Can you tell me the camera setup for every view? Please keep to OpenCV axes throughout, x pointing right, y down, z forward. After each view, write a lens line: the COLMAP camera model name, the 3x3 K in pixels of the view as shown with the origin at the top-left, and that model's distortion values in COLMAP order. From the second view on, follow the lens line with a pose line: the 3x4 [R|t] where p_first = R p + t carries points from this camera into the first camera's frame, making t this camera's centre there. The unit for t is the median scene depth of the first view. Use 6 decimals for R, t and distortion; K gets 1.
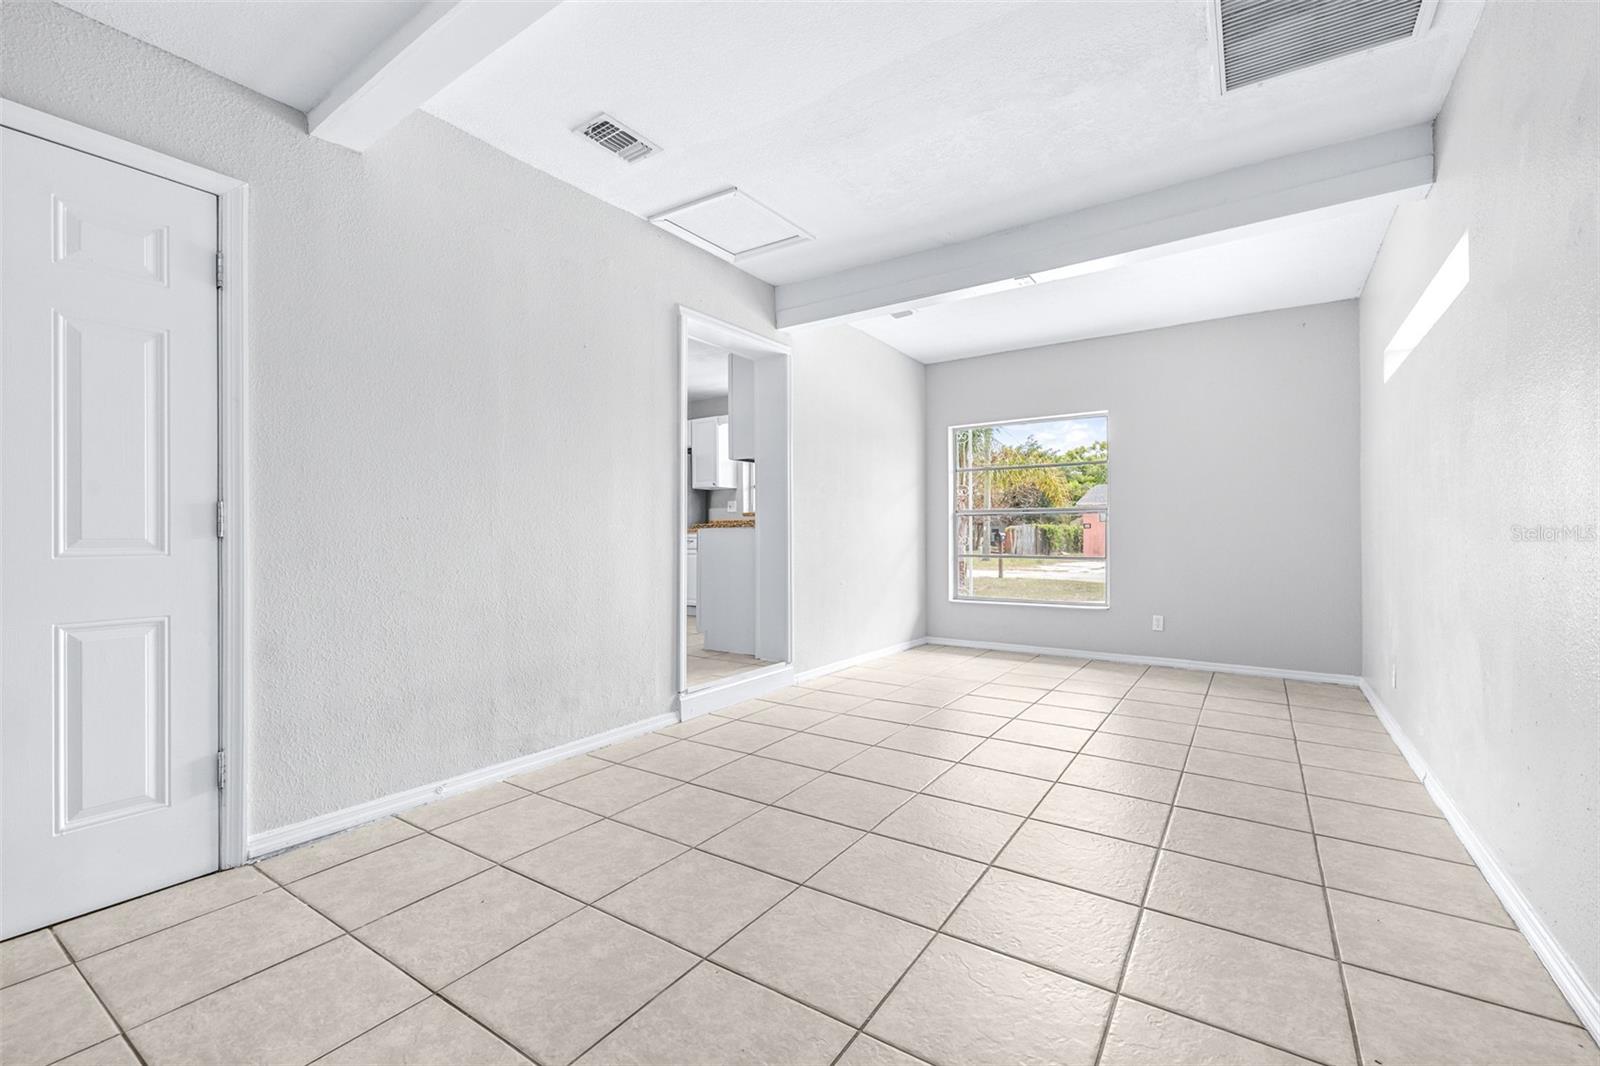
lens RADIAL K [[685.5, 0, 800.8], [0, 685.5, 525.8], [0, 0, 1]] dist [0.000387, -0.000374]
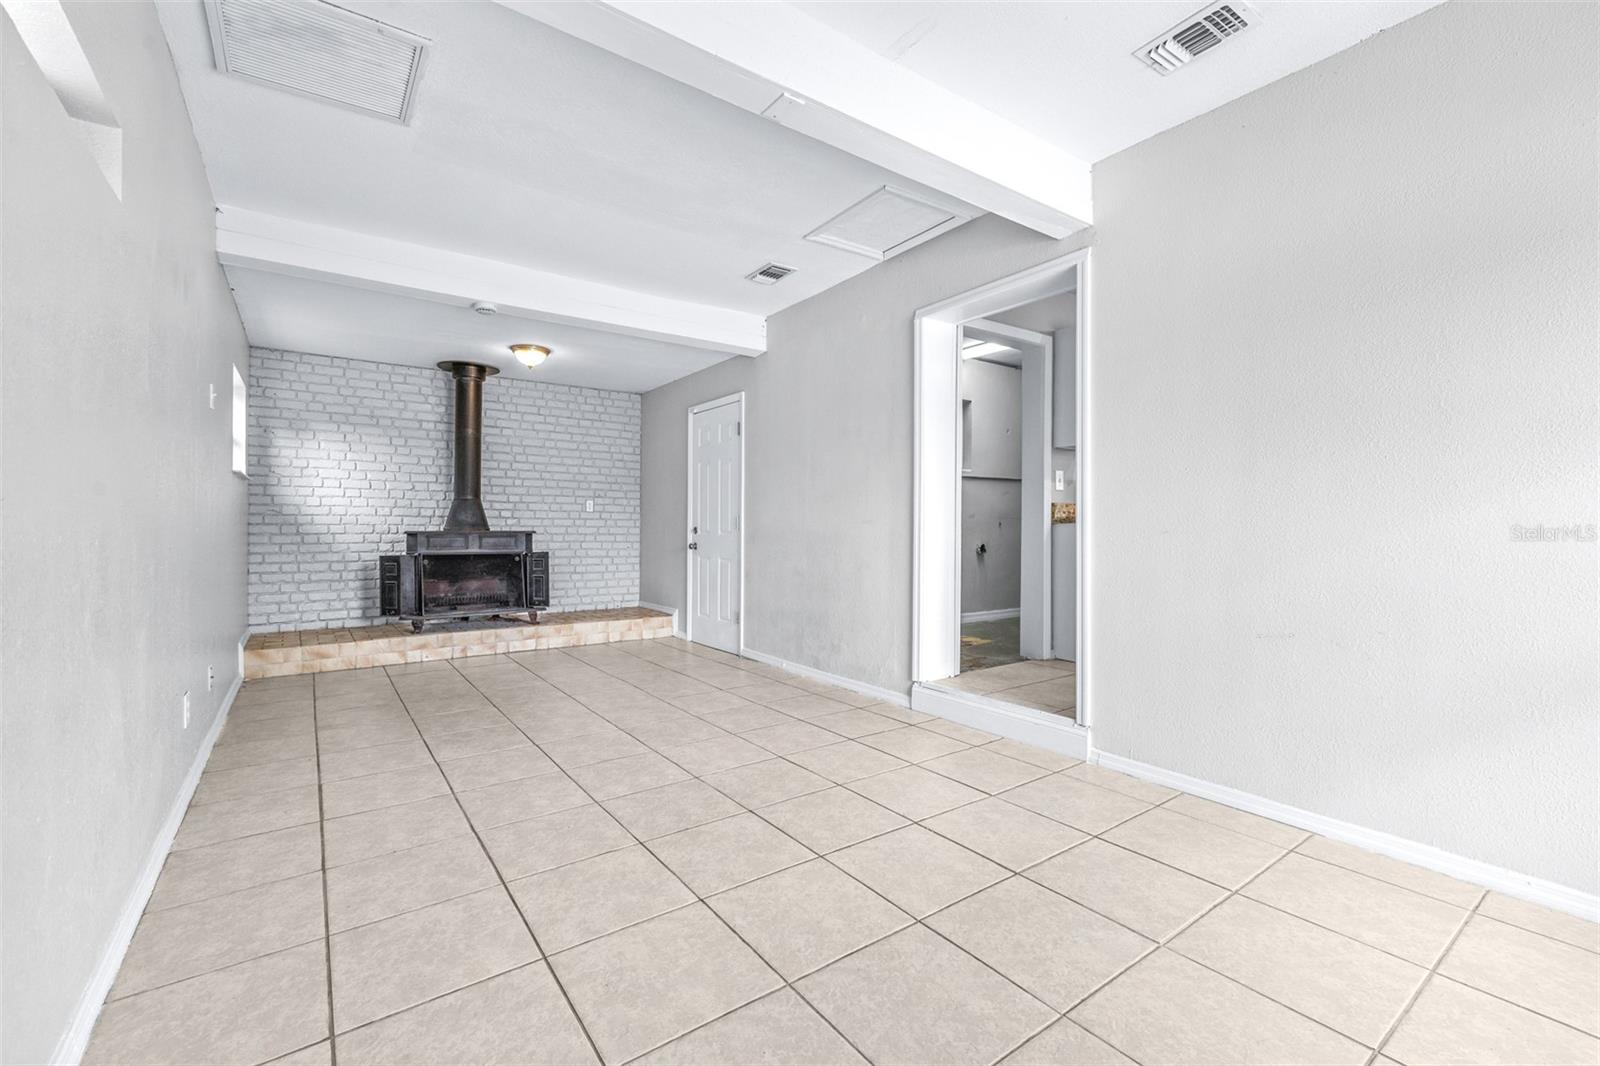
lens RADIAL K [[685.5, 0, 800.8], [0, 685.5, 525.8], [0, 0, 1]] dist [0.000387, -0.000374]
pose [[-0.350369, 0.002456, -0.936609, 1.131146], [0.009670, 0.999953, -0.000996, 0.004260], [0.936562, -0.009406, -0.350376, 1.571825]]
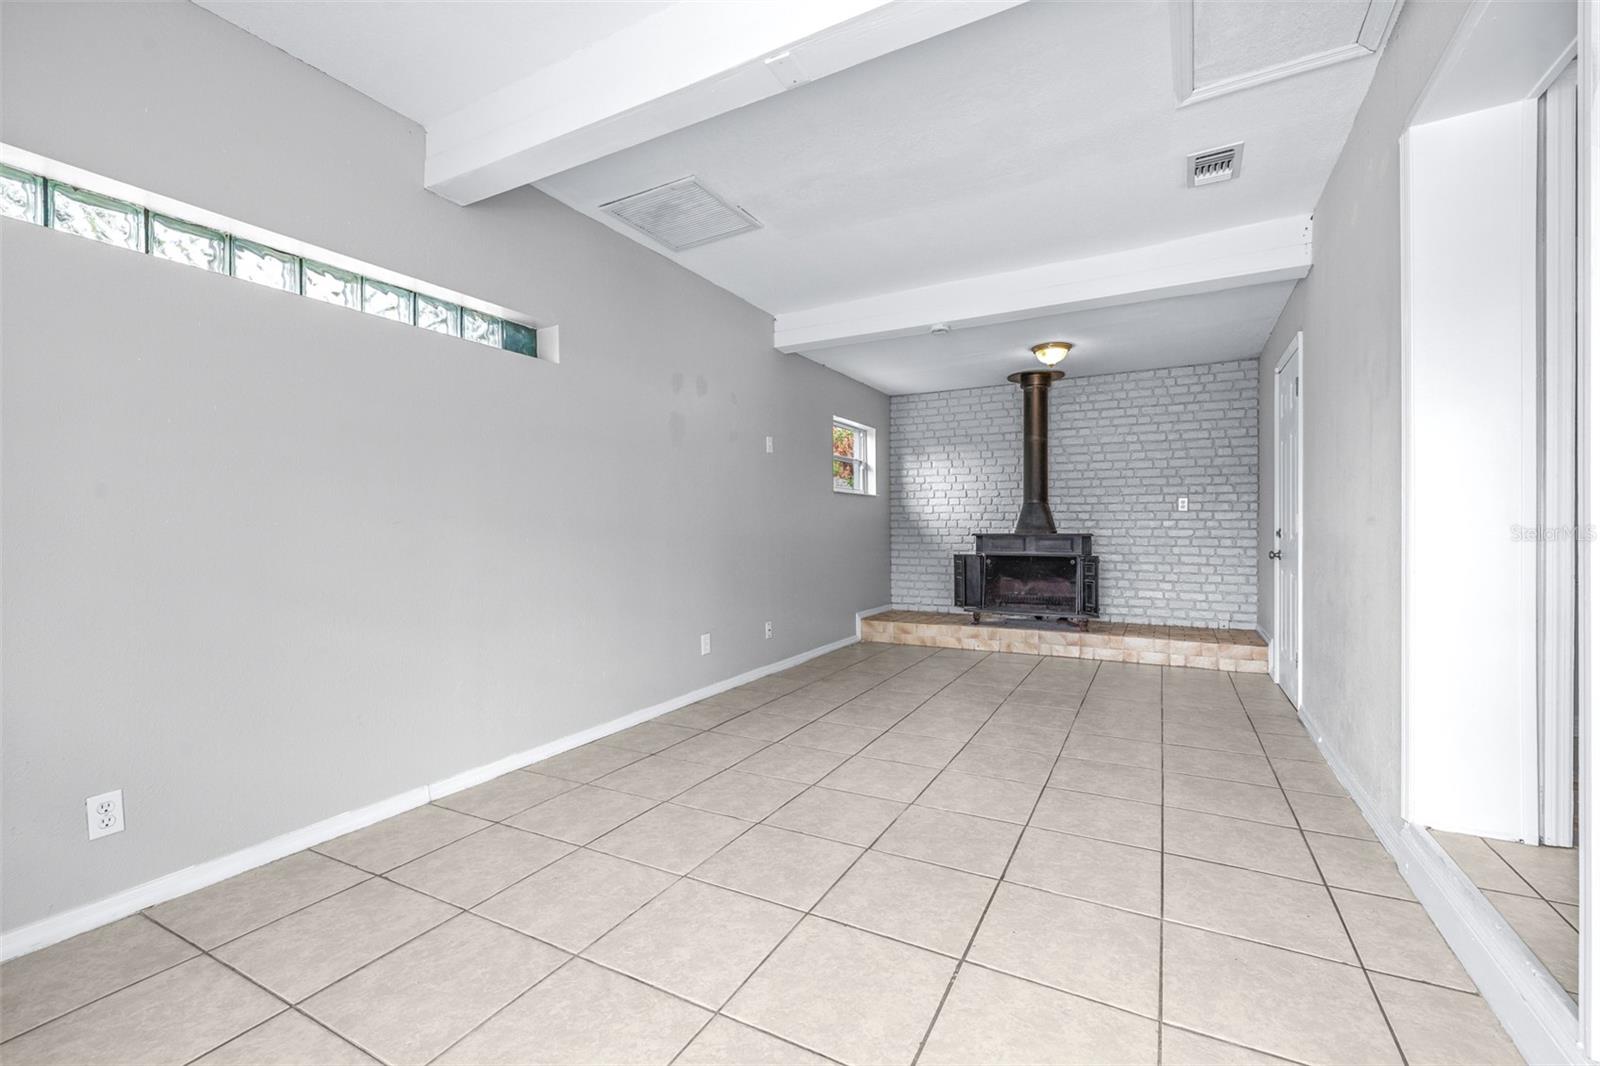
lens RADIAL K [[685.5, 0, 800.8], [0, 685.5, 525.8], [0, 0, 1]] dist [0.000387, -0.000374]
pose [[-0.997049, 0.007732, -0.076379, 0.454576], [0.008963, 0.999835, -0.015787, 0.011482], [0.076245, -0.016425, -0.996954, 1.985910]]
